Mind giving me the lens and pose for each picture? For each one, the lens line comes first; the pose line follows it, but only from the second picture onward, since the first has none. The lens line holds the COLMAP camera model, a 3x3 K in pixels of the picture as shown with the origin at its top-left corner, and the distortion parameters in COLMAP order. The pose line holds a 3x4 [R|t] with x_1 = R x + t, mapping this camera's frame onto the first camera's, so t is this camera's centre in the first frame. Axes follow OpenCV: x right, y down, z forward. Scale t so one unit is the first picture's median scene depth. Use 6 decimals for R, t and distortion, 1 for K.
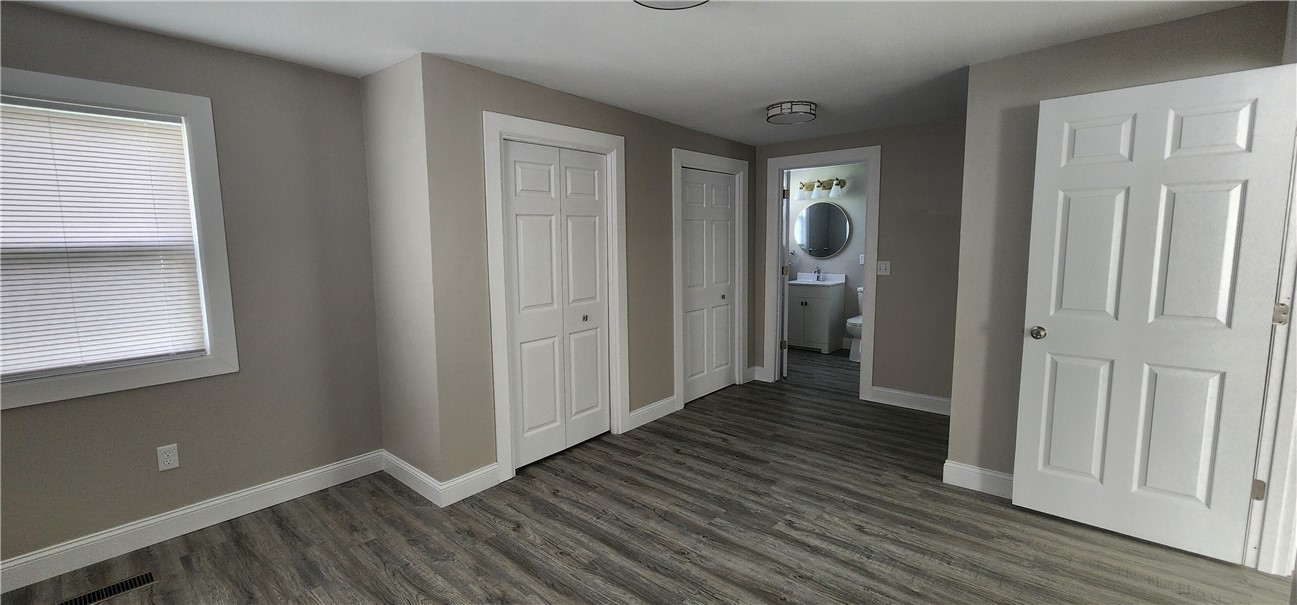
lens RADIAL K [[541.2, 0, 640.7], [0, 541.2, 298.6], [0, 0, 1]] dist [0.000098, 0.000090]
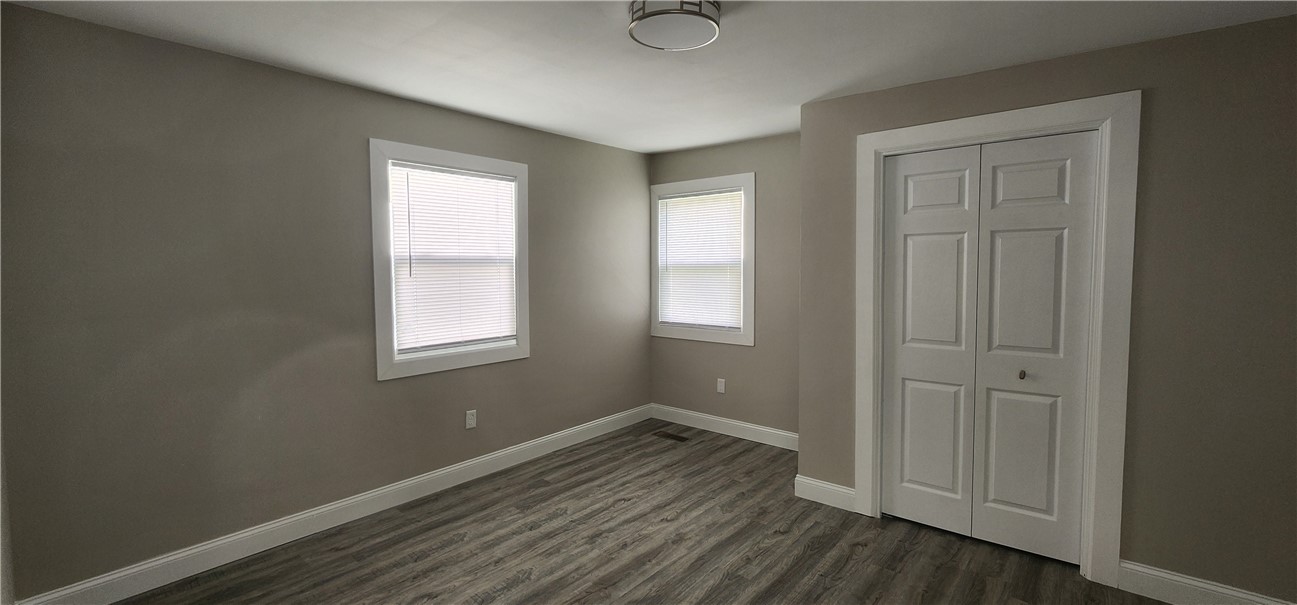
lens RADIAL K [[541.2, 0, 645.4], [0, 541.2, 299.6], [0, 0, 1]] dist [0.000098, 0.000090]
pose [[0.015832, 0.078949, -0.996753, 0.722349], [-0.111875, 0.990758, 0.076697, -0.074331], [0.993596, 0.110298, 0.024518, 0.602818]]
